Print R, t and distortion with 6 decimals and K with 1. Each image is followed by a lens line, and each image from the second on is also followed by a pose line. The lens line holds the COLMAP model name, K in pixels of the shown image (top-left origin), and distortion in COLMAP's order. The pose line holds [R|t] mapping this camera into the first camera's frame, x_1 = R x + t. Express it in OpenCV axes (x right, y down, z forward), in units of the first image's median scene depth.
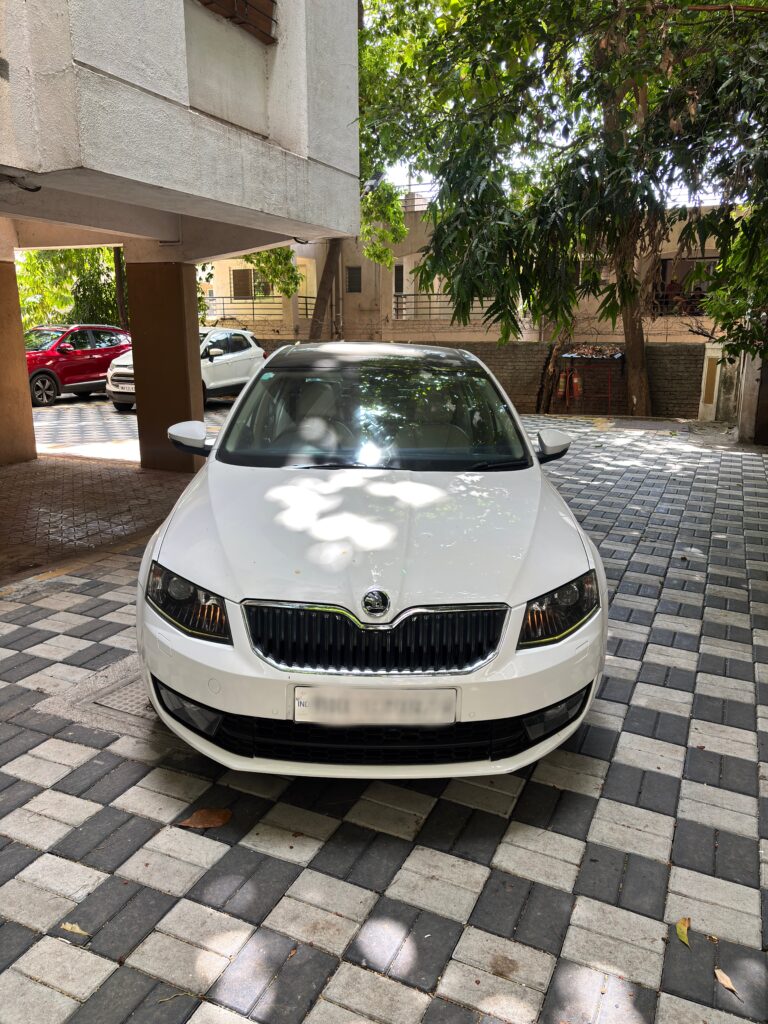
lens RADIAL K [[786.3, 0, 384.0], [0, 786.3, 512.0], [0, 0, 1]] dist [0.003820, 0.005886]
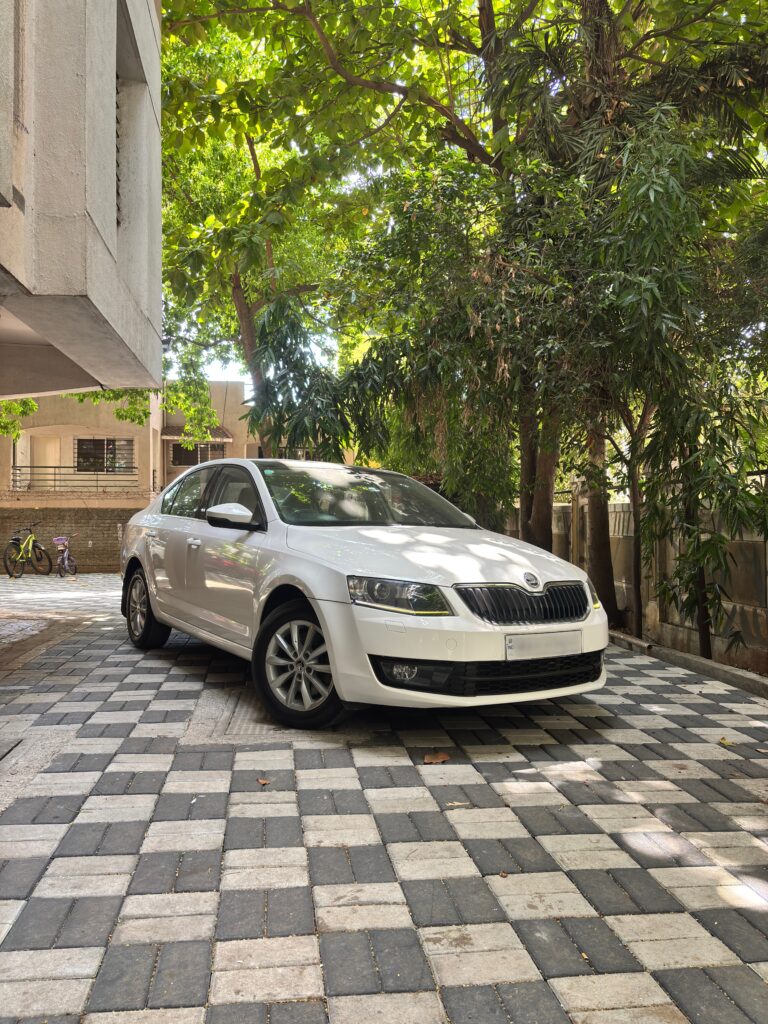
lens RADIAL K [[777.7, 0, 384.0], [0, 777.7, 512.0], [0, 0, 1]] dist [0.012600, 0.004392]
pose [[0.840862, 0.009425, 0.541167, -0.965114], [0.124279, 0.969772, -0.209993, 0.243209], [-0.526788, 0.243831, 0.814273, -0.111558]]
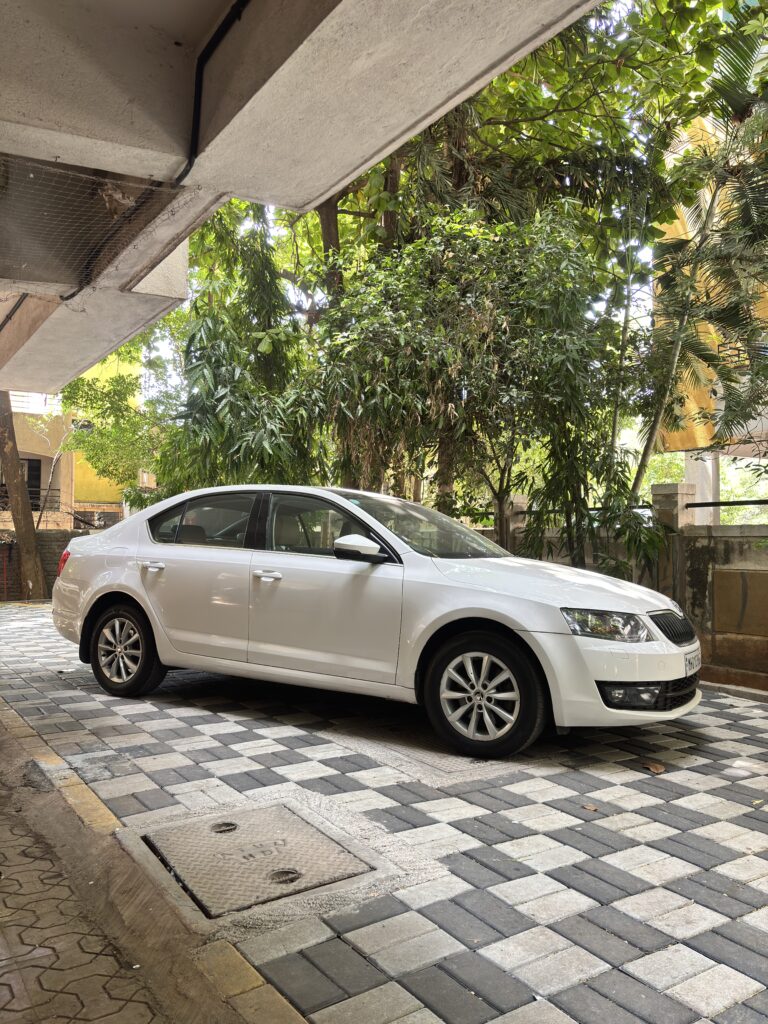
lens RADIAL K [[786.3, 0, 384.0], [0, 786.3, 512.0], [0, 0, 1]] dist [0.003820, 0.005886]
pose [[0.533381, 0.026712, 0.845453, -1.691624], [0.192994, 0.969295, -0.152381, 0.047379], [-0.823564, 0.244444, 0.511849, 0.520351]]
